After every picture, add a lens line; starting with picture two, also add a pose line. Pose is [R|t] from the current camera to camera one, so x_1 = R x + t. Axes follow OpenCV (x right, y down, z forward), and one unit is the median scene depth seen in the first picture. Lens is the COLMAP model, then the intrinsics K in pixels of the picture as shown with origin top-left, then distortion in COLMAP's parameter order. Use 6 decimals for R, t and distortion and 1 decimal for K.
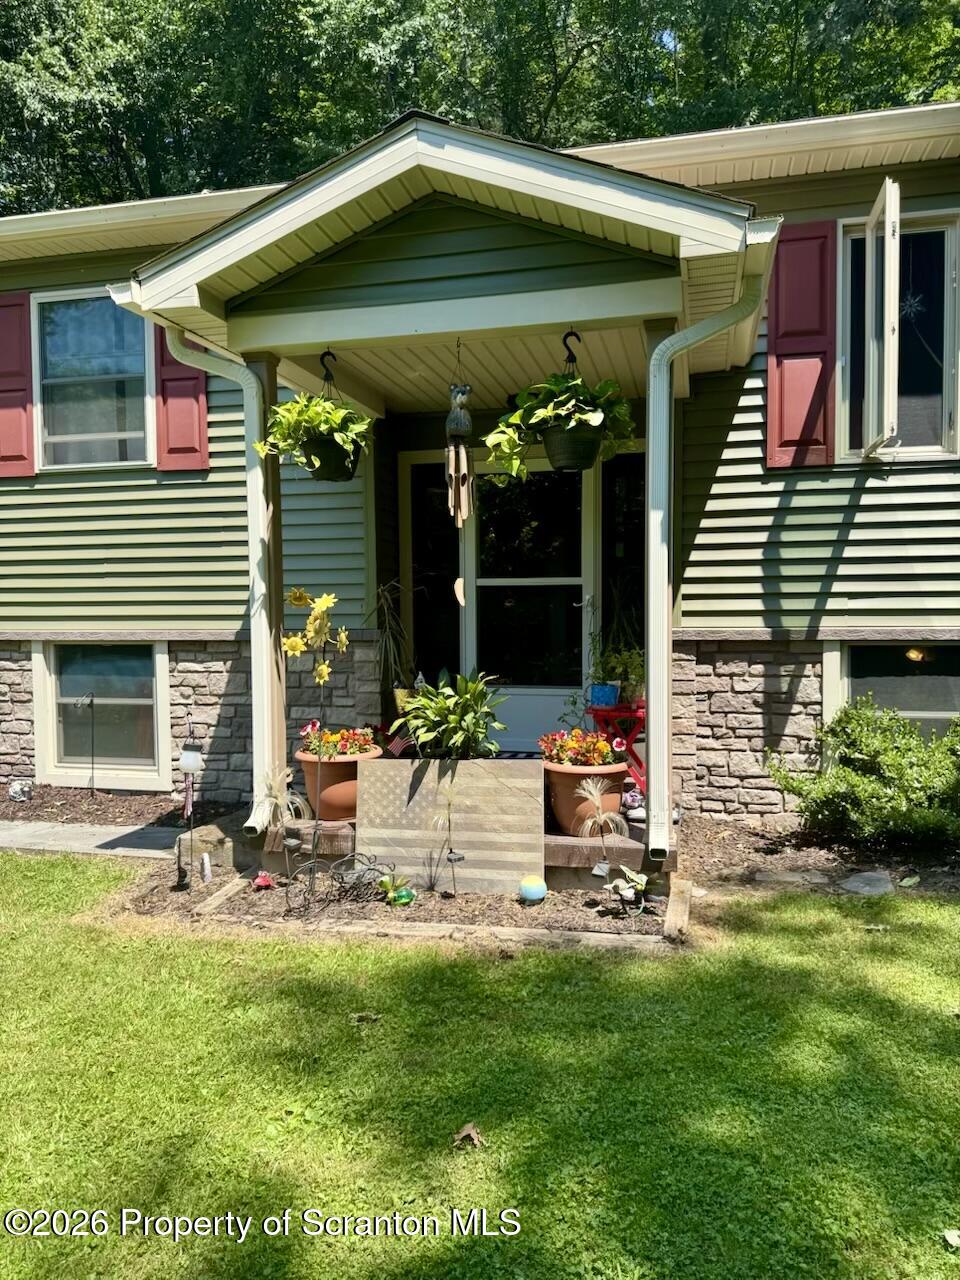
lens RADIAL K [[904.3, 0, 487.7], [0, 904.3, 641.2], [0, 0, 1]] dist [0.026904, -0.002420]
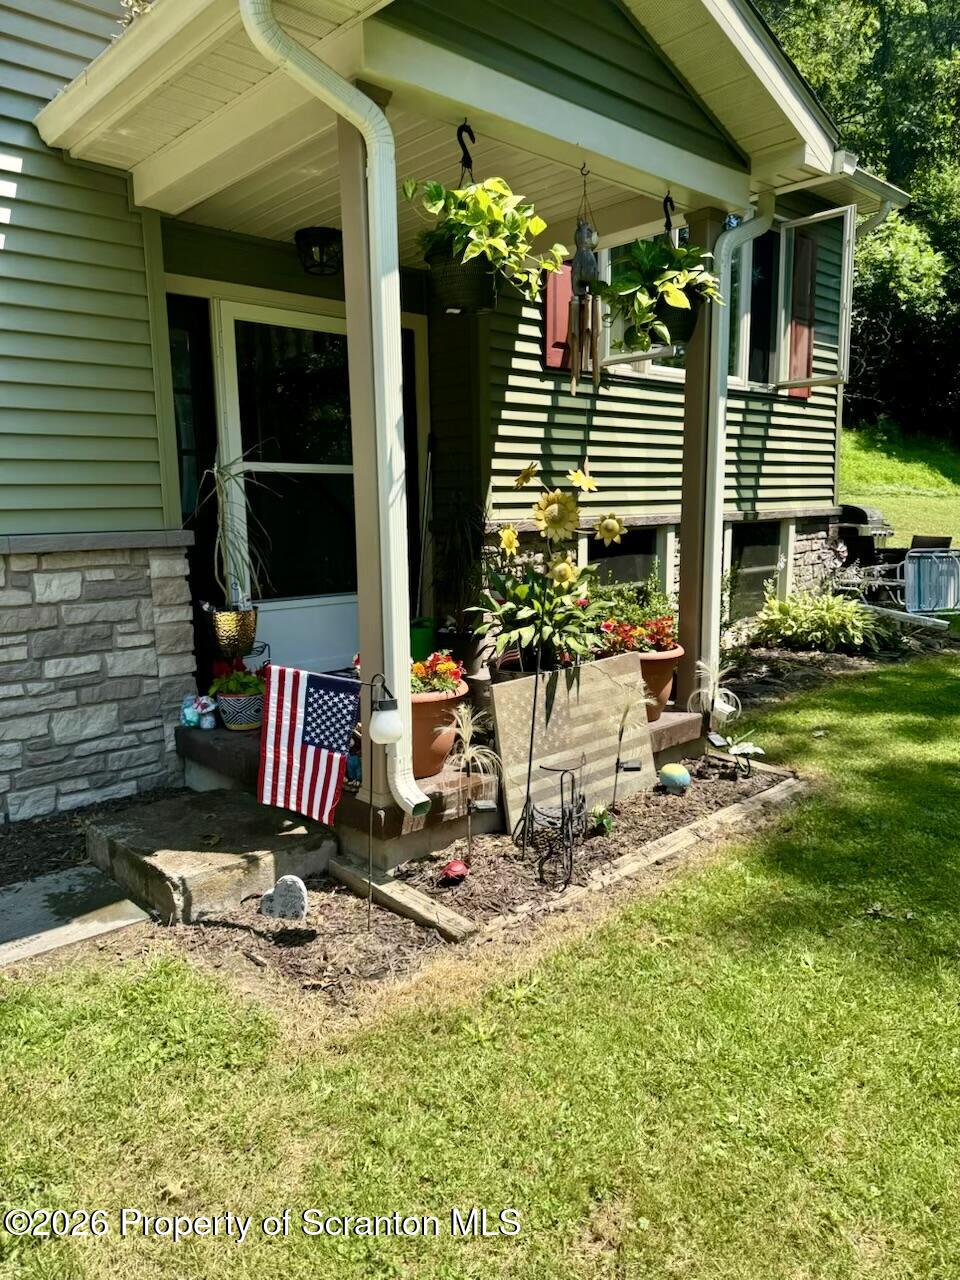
lens RADIAL K [[904.3, 0, 487.7], [0, 904.3, 641.2], [0, 0, 1]] dist [0.026904, -0.002420]
pose [[0.555825, -0.123253, 0.822111, -0.722756], [0.044631, 0.991946, 0.118541, -0.001270], [-0.830100, -0.029197, 0.556849, 0.519415]]
